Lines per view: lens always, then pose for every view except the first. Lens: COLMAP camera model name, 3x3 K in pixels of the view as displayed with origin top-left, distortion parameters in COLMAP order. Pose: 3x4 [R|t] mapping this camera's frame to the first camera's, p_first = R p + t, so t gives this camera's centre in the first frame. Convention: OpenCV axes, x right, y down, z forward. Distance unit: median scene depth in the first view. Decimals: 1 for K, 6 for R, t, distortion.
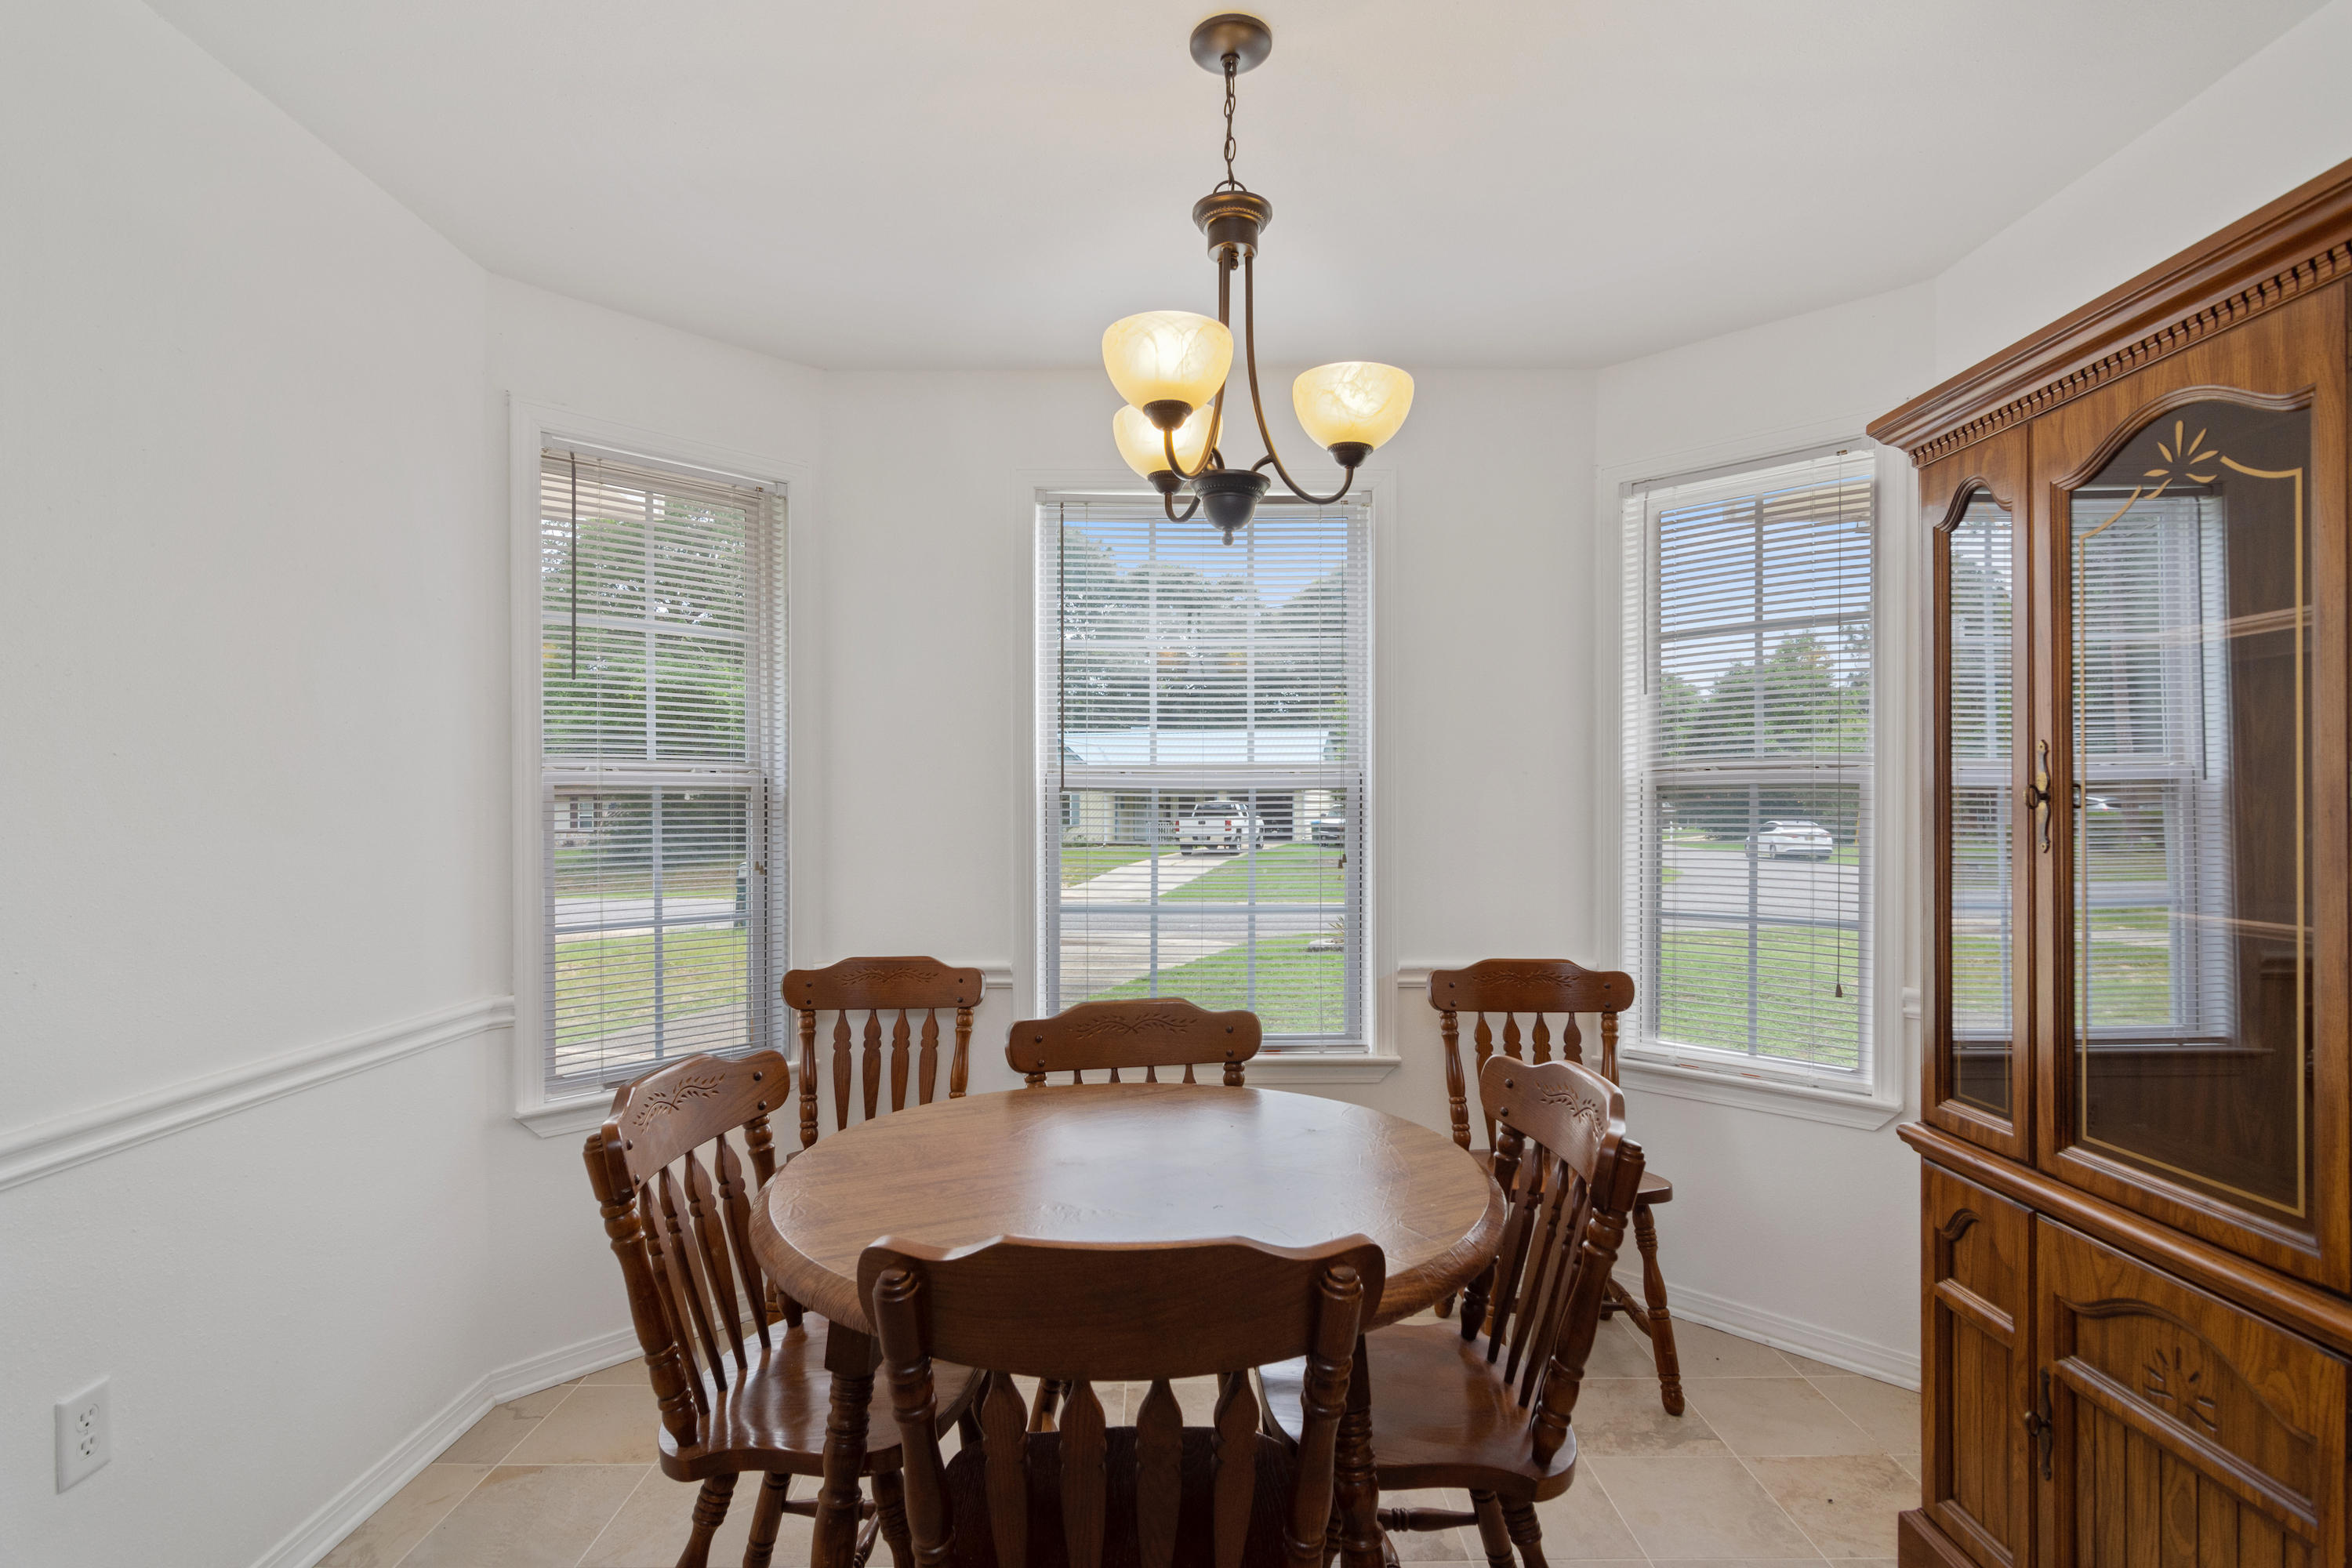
lens RADIAL K [[1137.7, 0, 1174.0], [0, 1137.7, 814.5], [0, 0, 1]] dist [-0.001960, 0.002442]
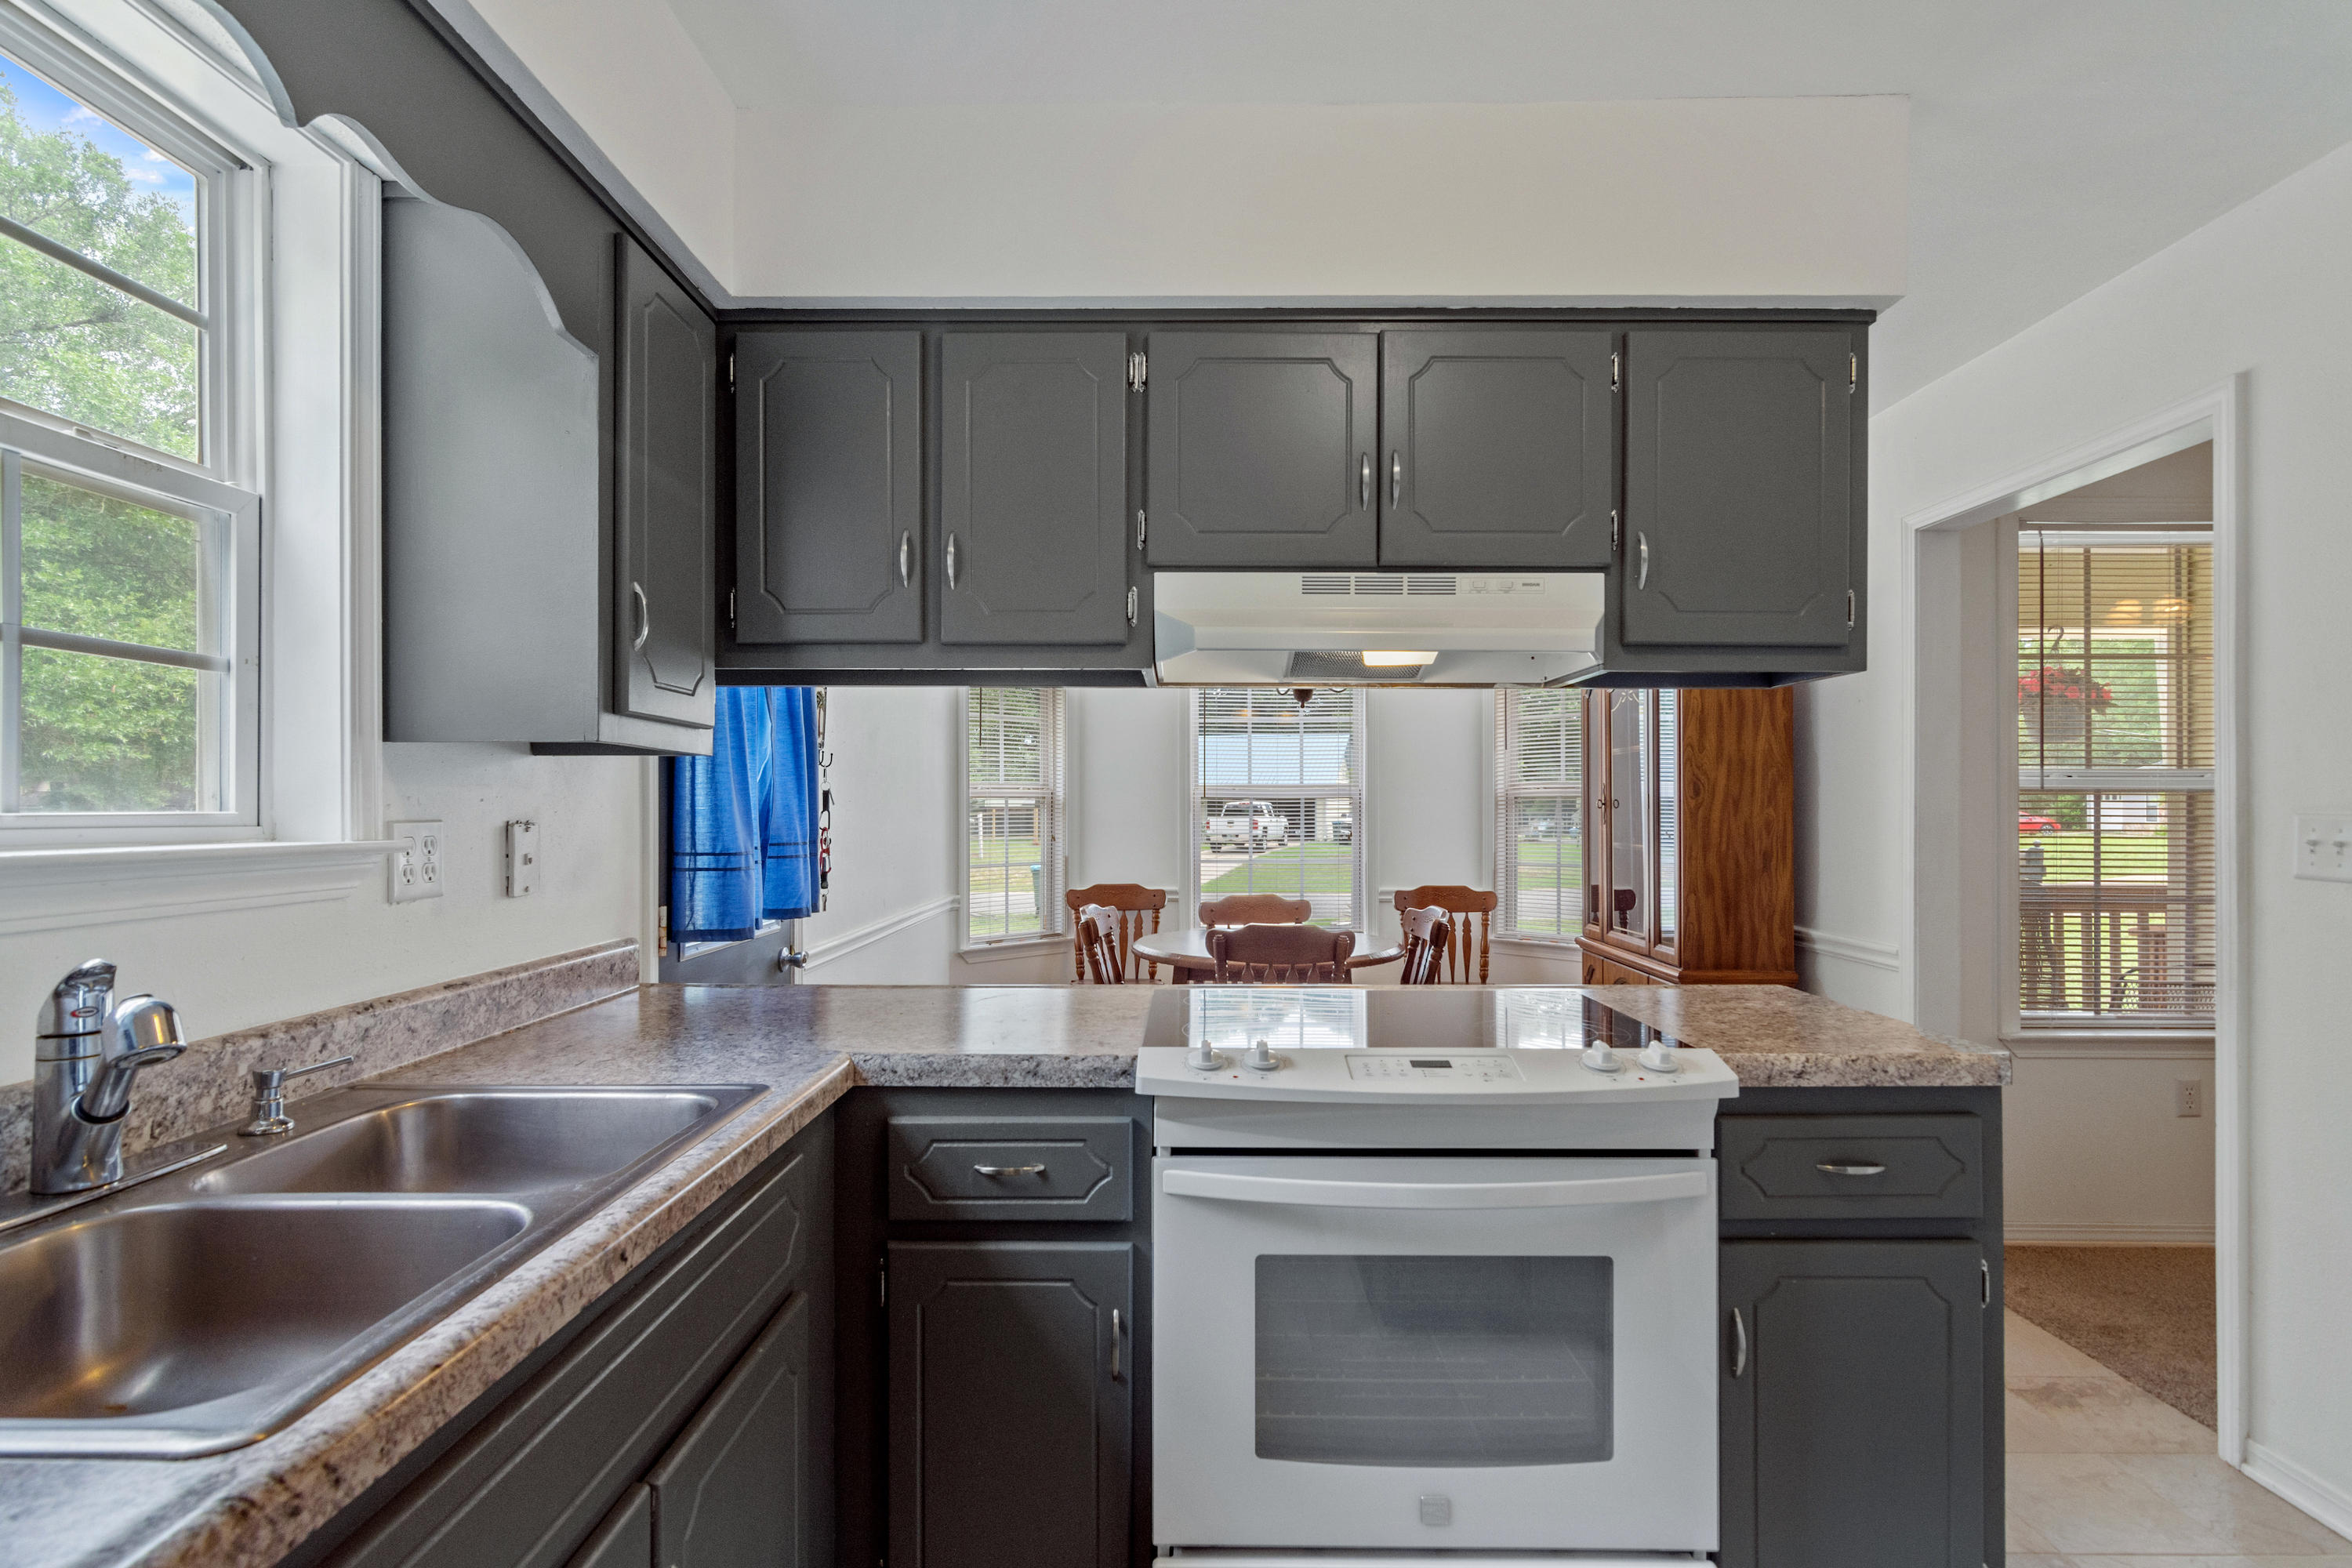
lens RADIAL K [[1137.7, 0, 1174.0], [0, 1137.7, 814.5], [0, 0, 1]] dist [-0.001960, 0.002442]
pose [[0.999824, 0.001334, -0.018719, -0.094974], [-0.001339, 0.999999, -0.000257, 0.005612], [0.018719, 0.000282, 0.999825, -0.783767]]
